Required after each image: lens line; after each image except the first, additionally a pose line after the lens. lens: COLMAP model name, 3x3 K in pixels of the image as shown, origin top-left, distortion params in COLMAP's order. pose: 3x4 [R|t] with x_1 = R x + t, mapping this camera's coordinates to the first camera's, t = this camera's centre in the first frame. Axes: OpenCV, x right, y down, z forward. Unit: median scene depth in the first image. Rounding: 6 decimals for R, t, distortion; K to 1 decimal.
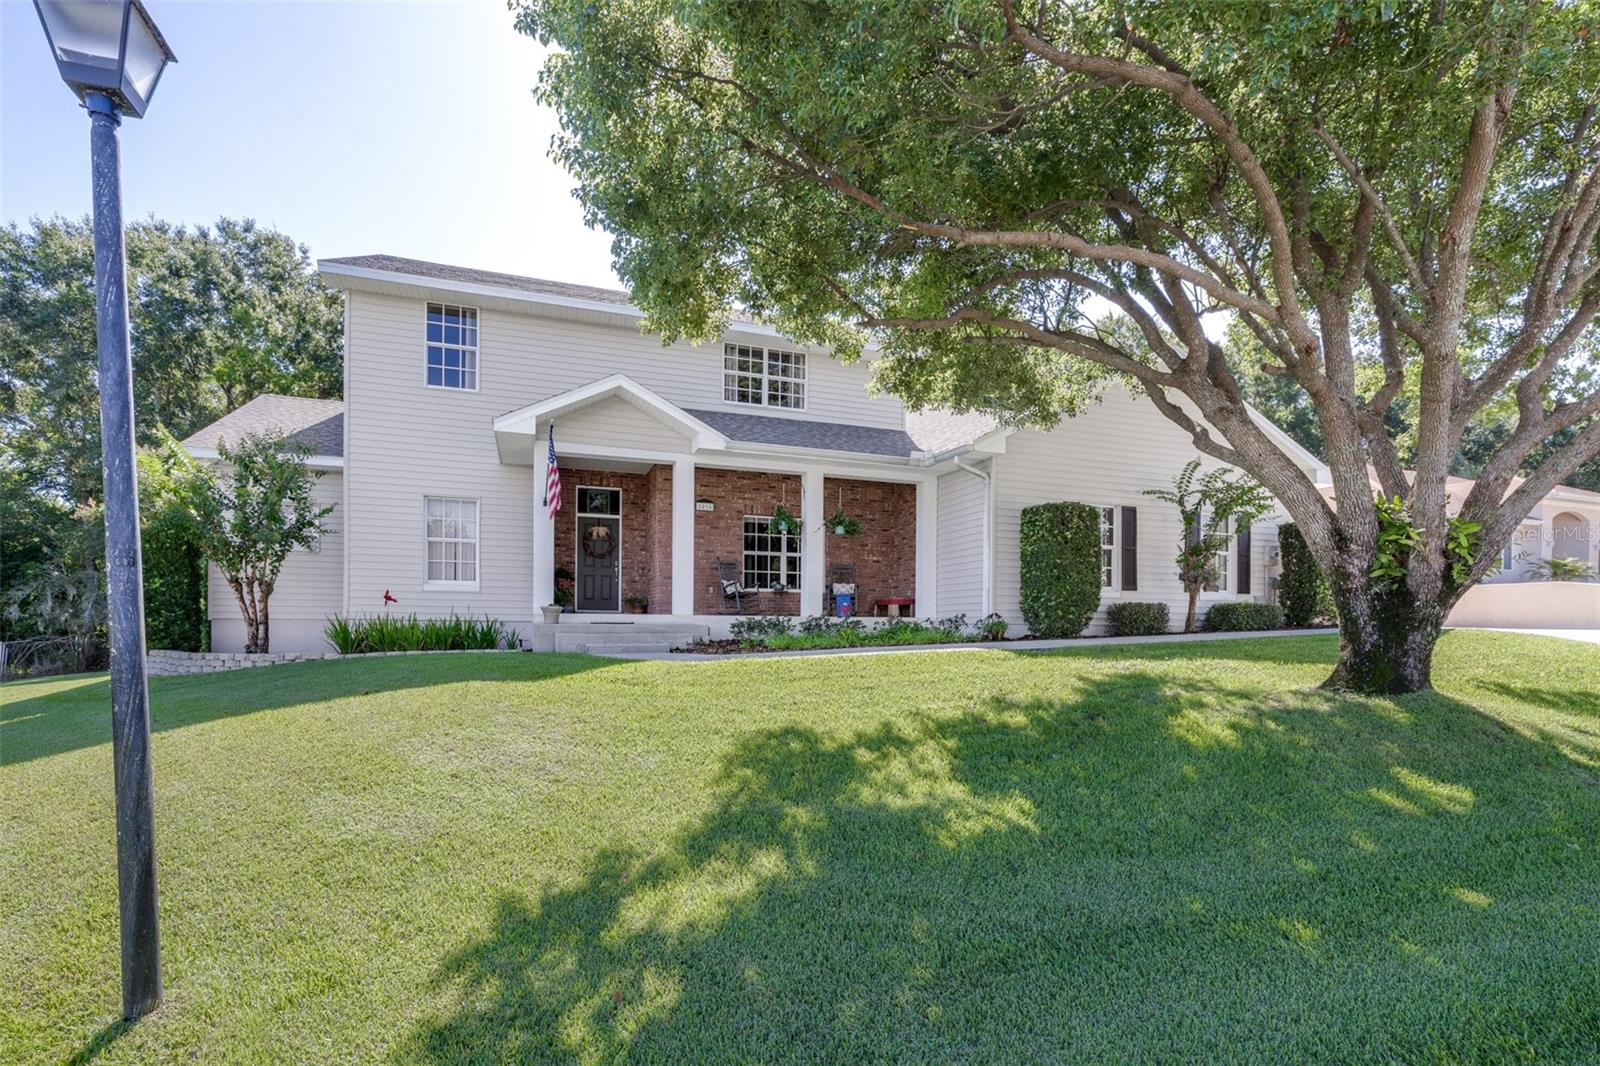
lens RADIAL K [[698.7, 0, 778.1], [0, 698.7, 620.3], [0, 0, 1]] dist [-0.000292, -0.002696]
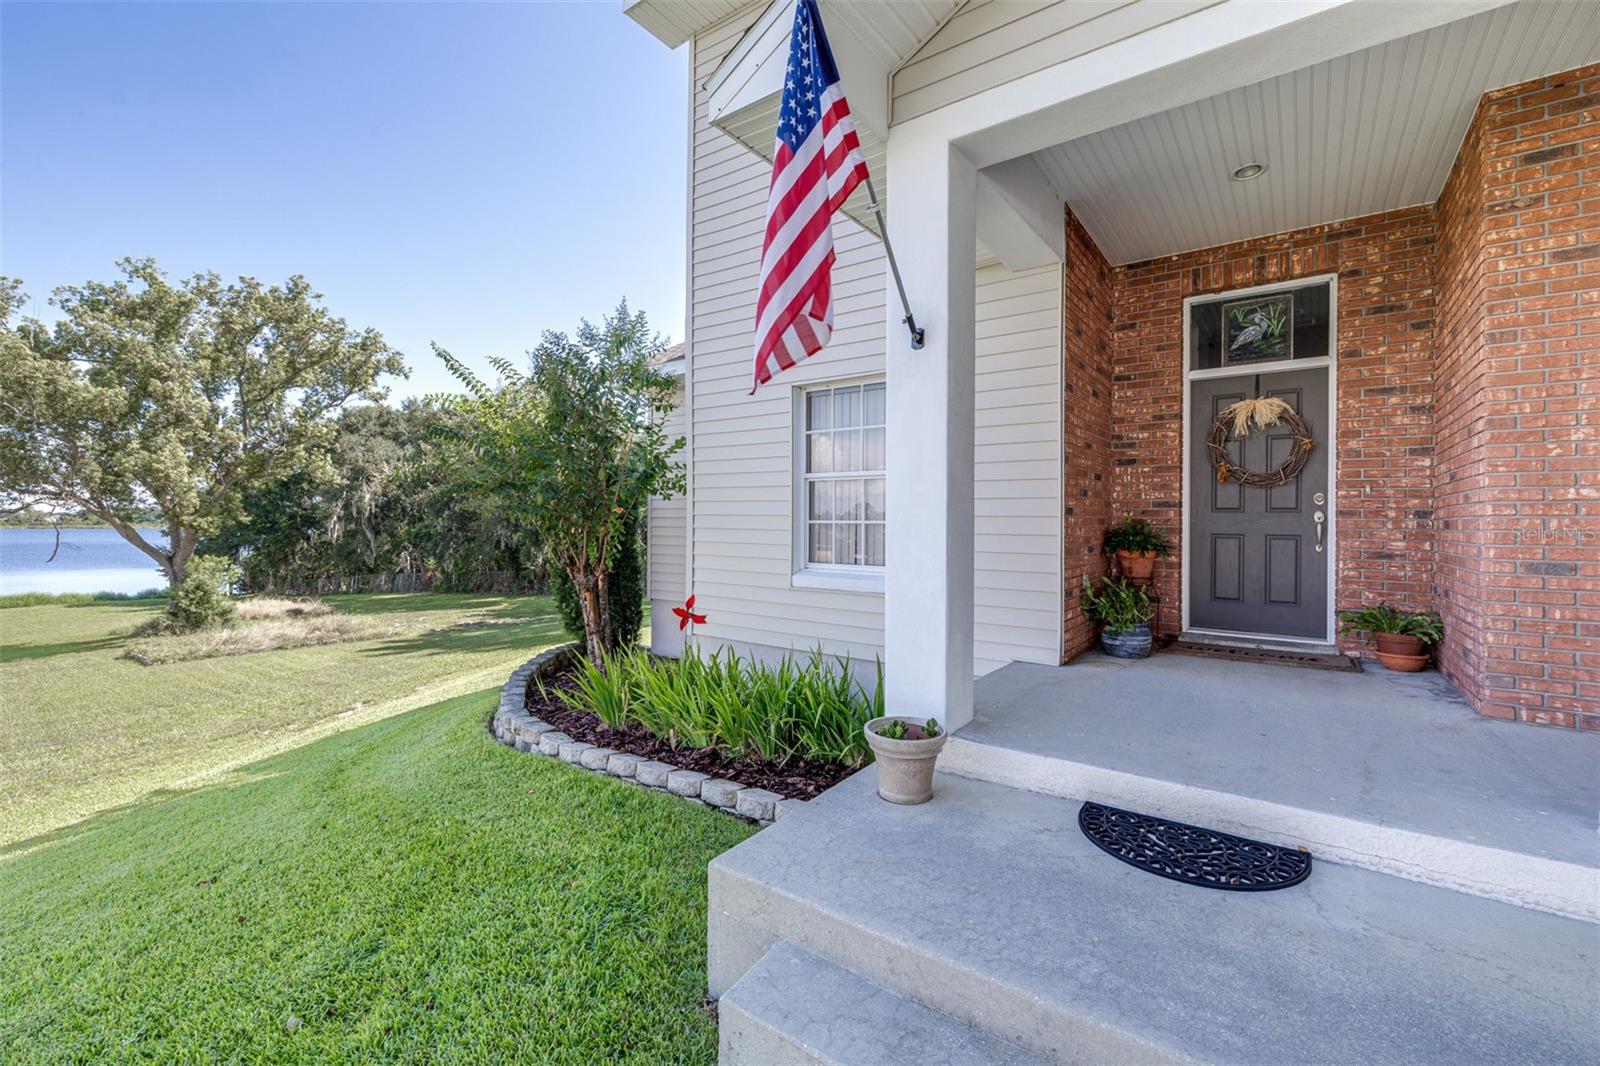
lens RADIAL K [[687.3, 0, 794.7], [0, 687.3, 519.6], [0, 0, 1]] dist [0.001946, -0.000570]
pose [[0.582419, -0.008090, -0.812849, -0.138942], [0.004008, 0.999967, -0.007081, -0.090222], [0.812879, 0.000866, 0.582432, 0.769910]]
